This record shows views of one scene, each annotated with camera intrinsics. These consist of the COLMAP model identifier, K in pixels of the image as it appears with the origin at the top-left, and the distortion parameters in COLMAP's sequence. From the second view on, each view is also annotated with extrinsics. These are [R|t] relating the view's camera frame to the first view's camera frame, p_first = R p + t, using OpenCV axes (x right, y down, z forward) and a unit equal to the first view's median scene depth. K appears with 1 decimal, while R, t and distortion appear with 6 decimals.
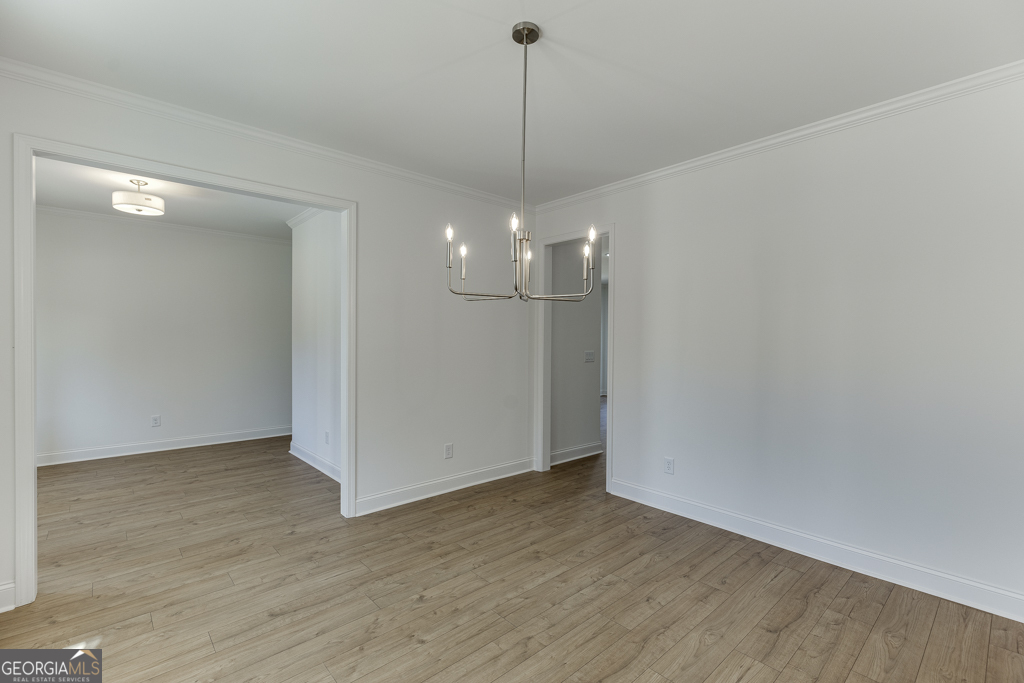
lens RADIAL K [[468.1, 0, 527.0], [0, 468.1, 359.7], [0, 0, 1]] dist [0.004230, -0.001967]
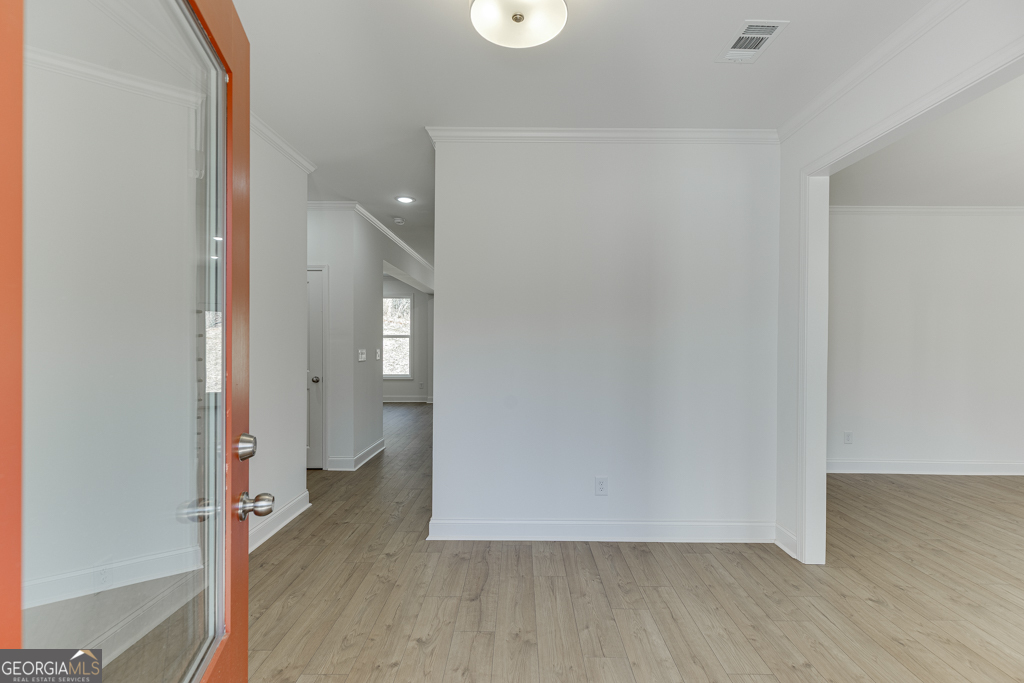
lens RADIAL K [[468.1, 0, 511.1], [0, 468.1, 341.3], [0, 0, 1]] dist [0.004230, -0.001967]
pose [[0.680032, -0.006175, 0.733157, -1.352890], [0.035389, 0.999075, -0.024410, -0.035435], [-0.732328, 0.042545, 0.679621, 0.859880]]
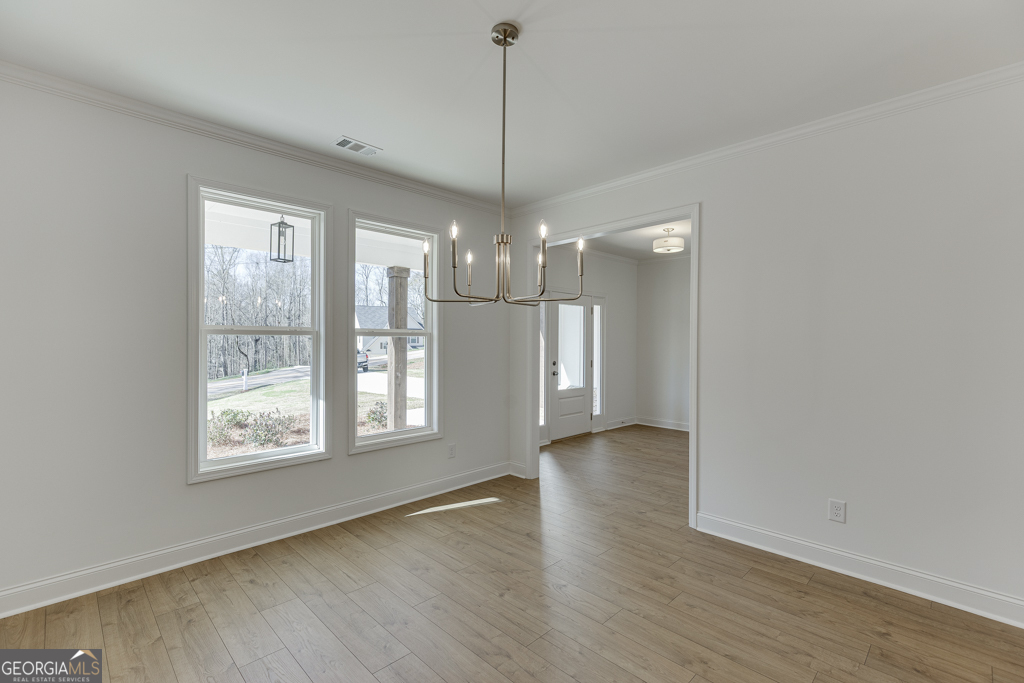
lens RADIAL K [[468.1, 0, 503.7], [0, 468.1, 335.1], [0, 0, 1]] dist [0.004230, -0.001967]
pose [[0.018028, -0.011845, -0.999767, 0.604079], [-0.058652, 0.998195, -0.012884, -0.024752], [0.998116, 0.058871, 0.017300, 0.590993]]
